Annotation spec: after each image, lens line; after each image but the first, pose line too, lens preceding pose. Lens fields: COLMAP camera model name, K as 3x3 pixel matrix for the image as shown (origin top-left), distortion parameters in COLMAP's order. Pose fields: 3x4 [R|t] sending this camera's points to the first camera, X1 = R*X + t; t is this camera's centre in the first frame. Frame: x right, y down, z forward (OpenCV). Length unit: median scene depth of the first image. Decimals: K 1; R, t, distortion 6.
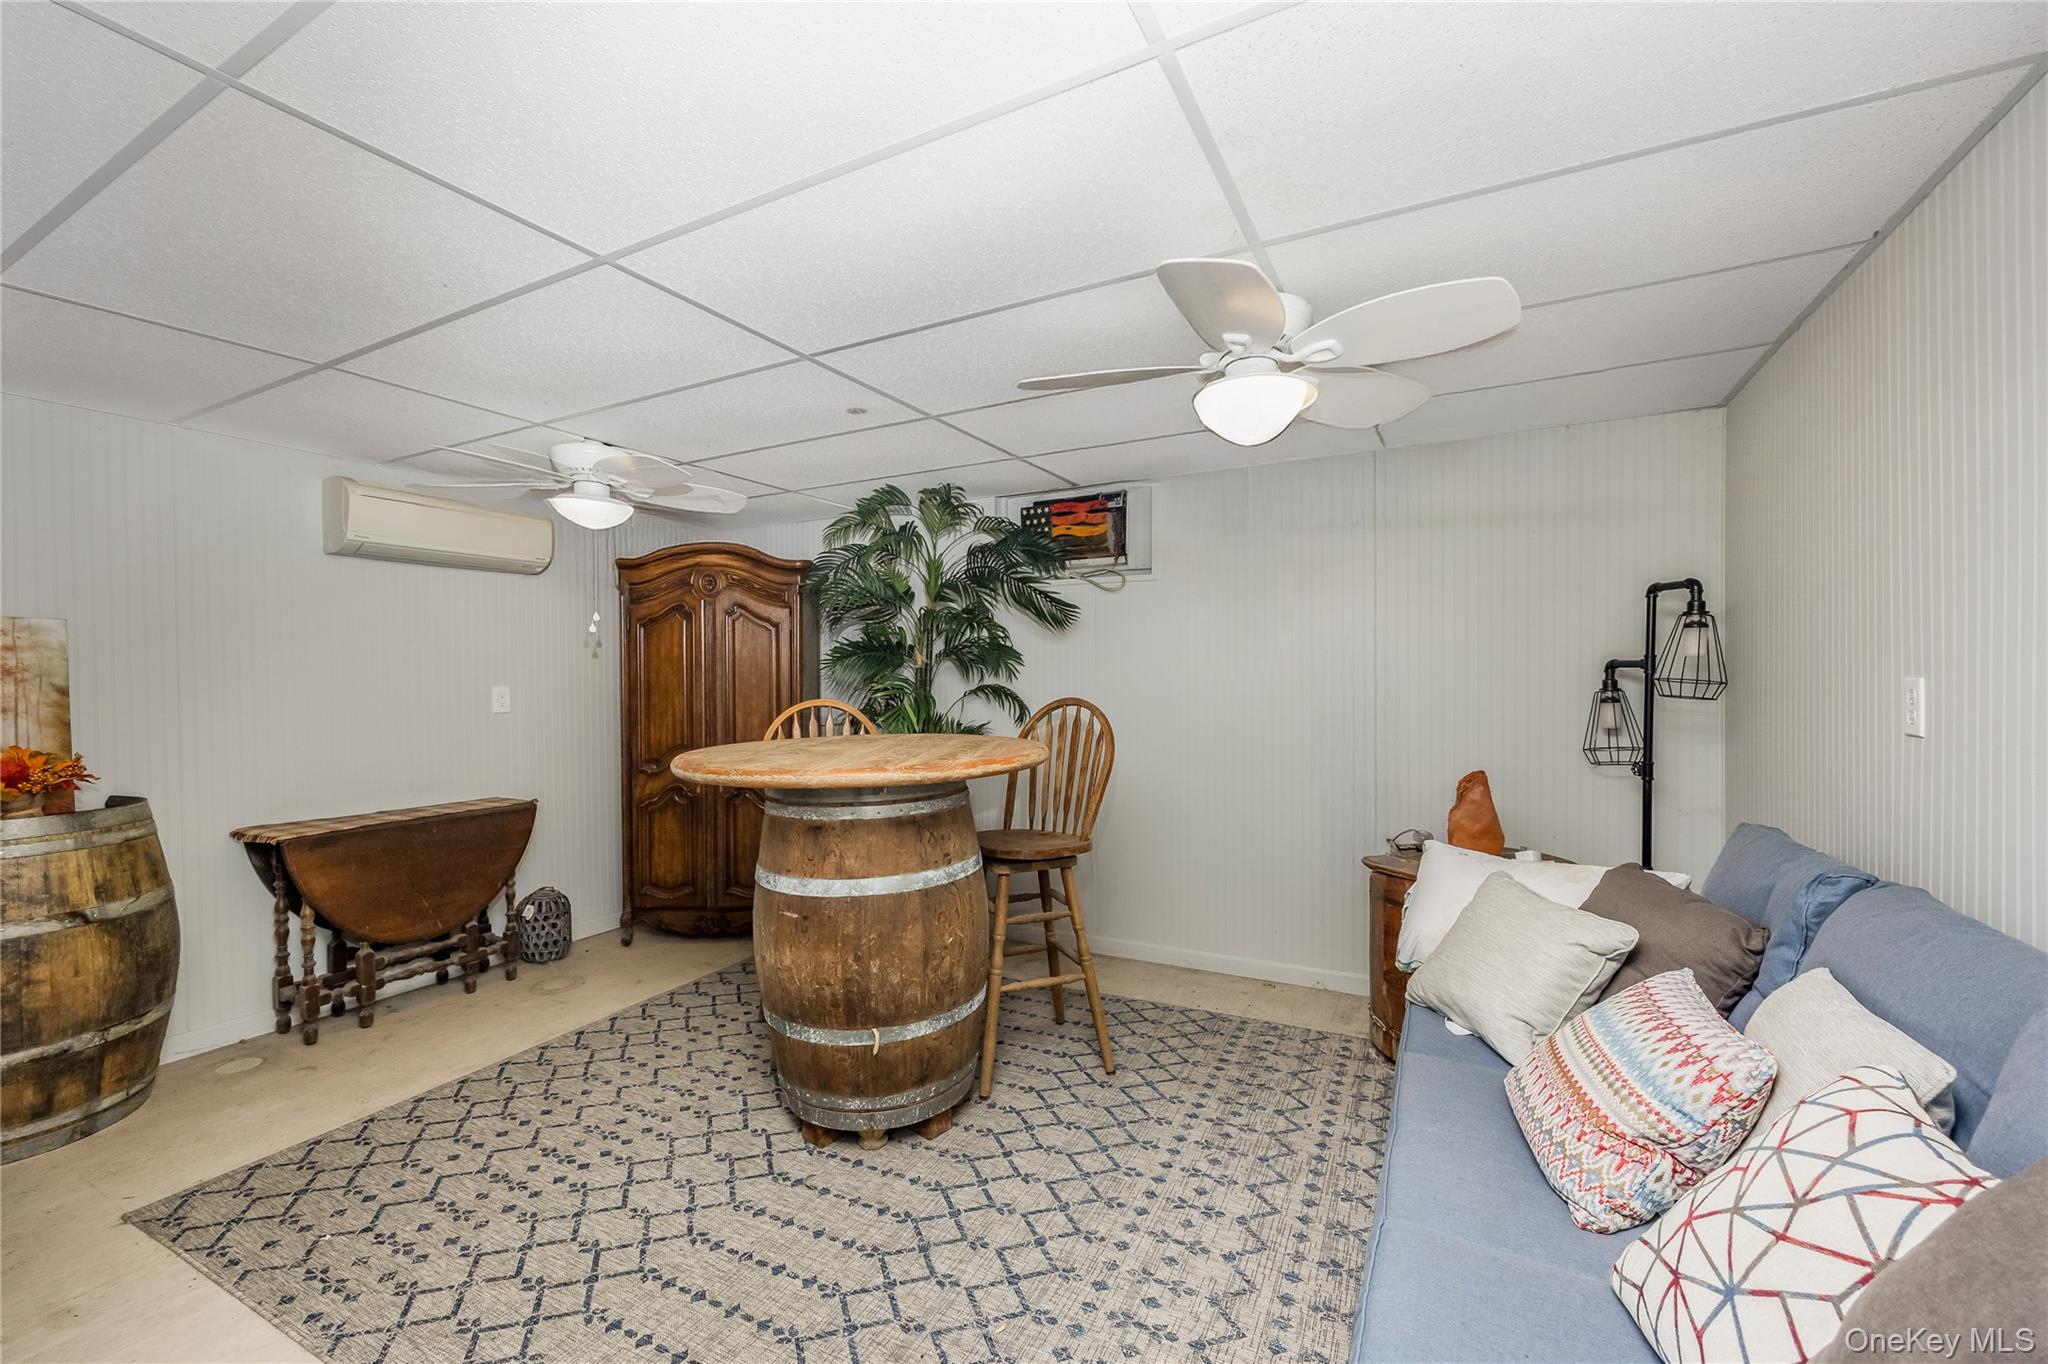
lens RADIAL K [[837.4, 0, 1021.7], [0, 837.4, 685.1], [0, 0, 1]] dist [-0.000586, 0.000231]
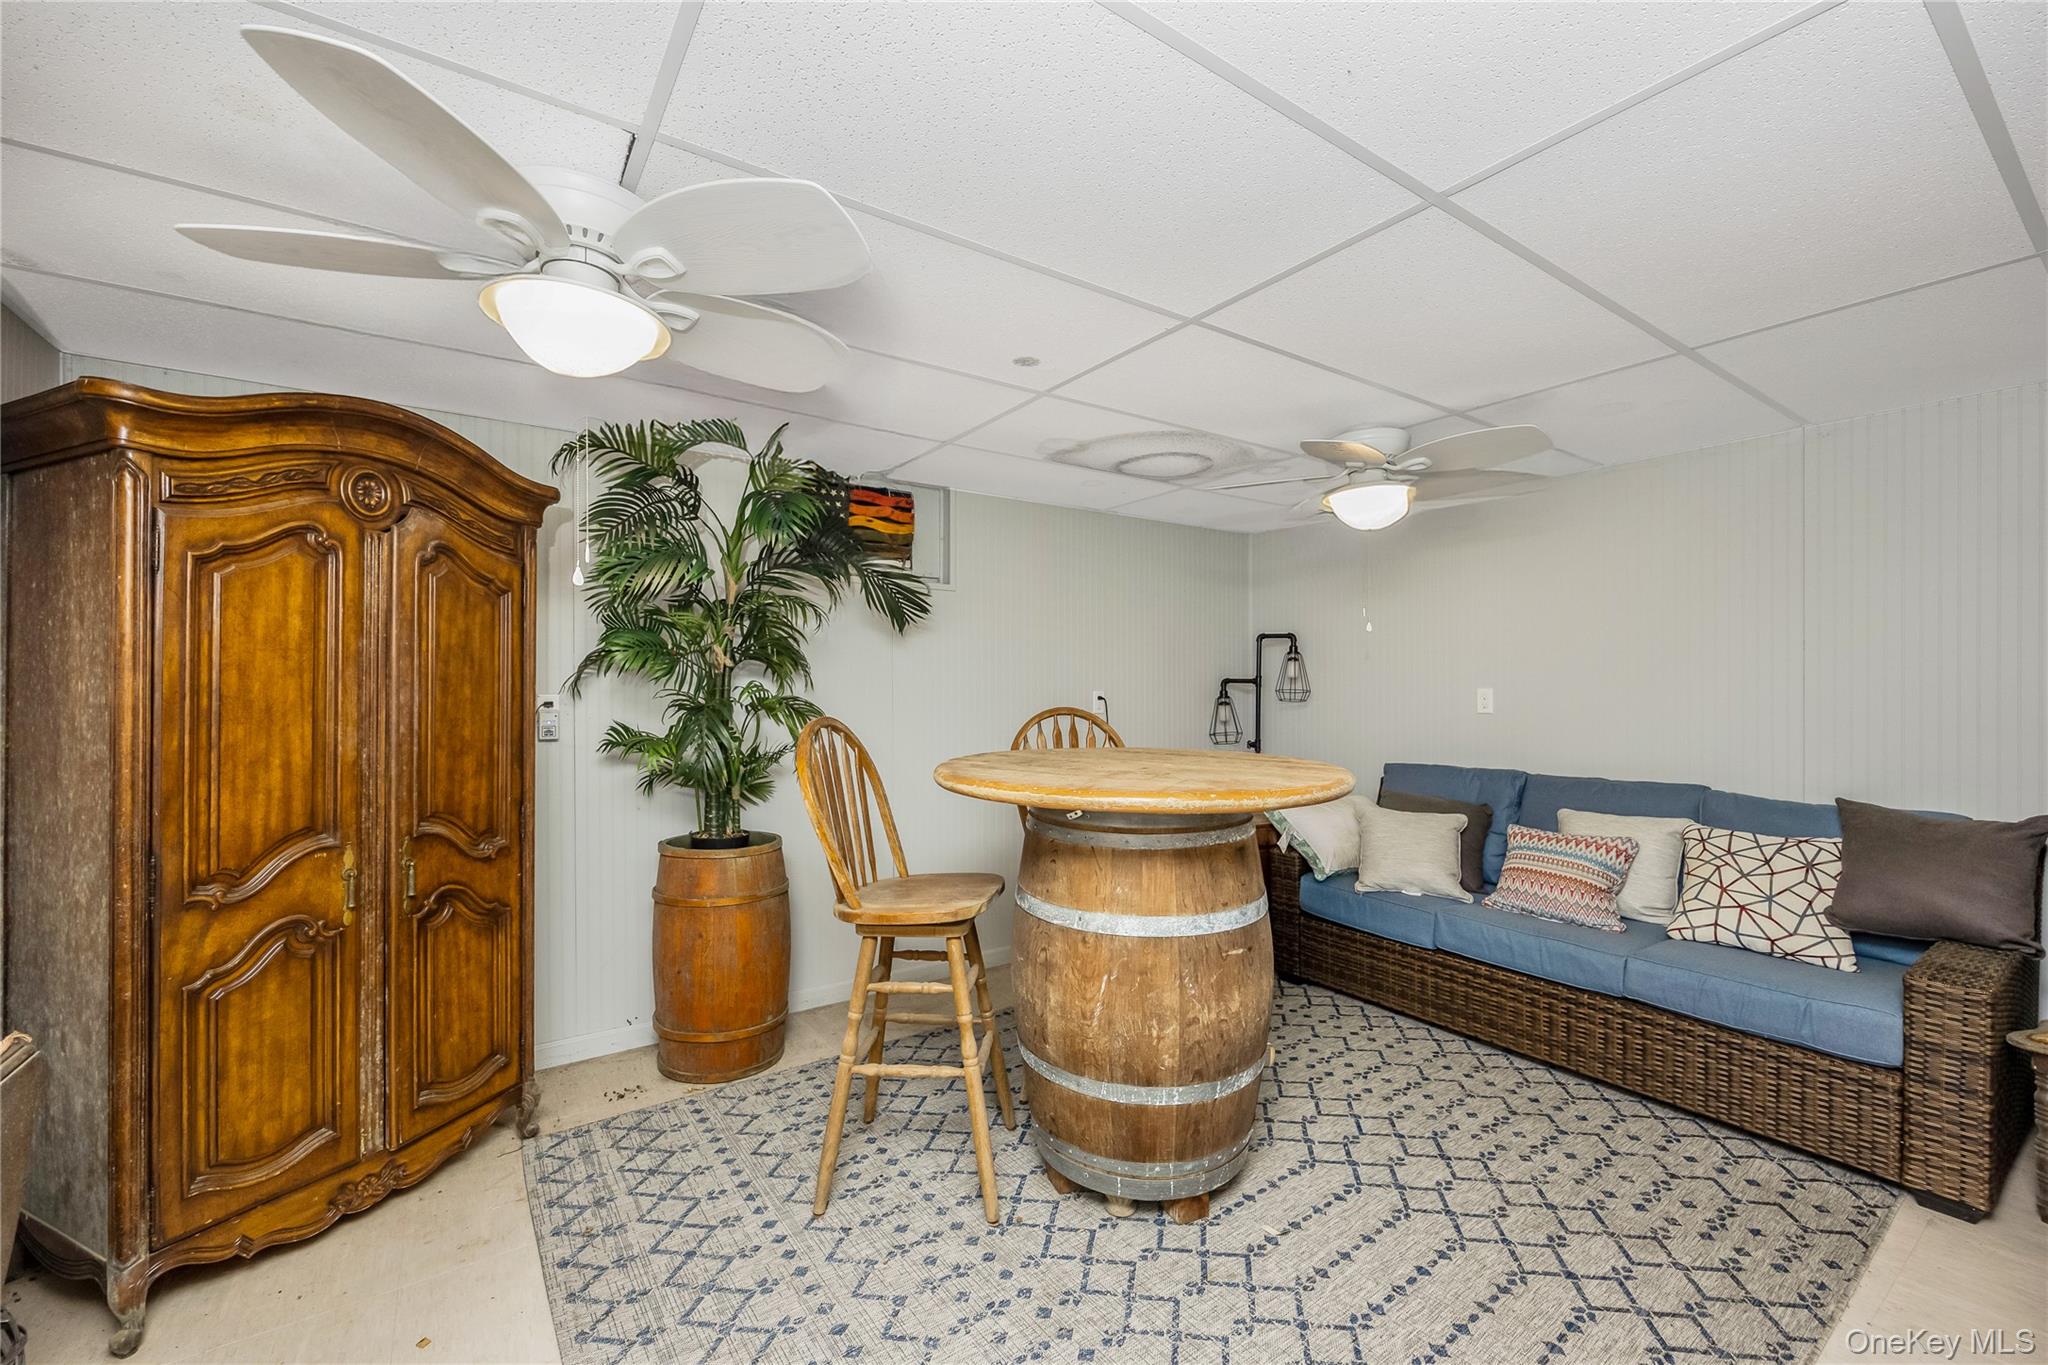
lens RADIAL K [[837.4, 0, 1029.2], [0, 837.4, 684.1], [0, 0, 1]] dist [-0.000586, 0.000231]
pose [[0.453120, 0.010360, 0.891389, -0.892713], [0.008847, 0.999831, -0.016118, 0.003326], [-0.891406, 0.015189, 0.452952, 0.605496]]
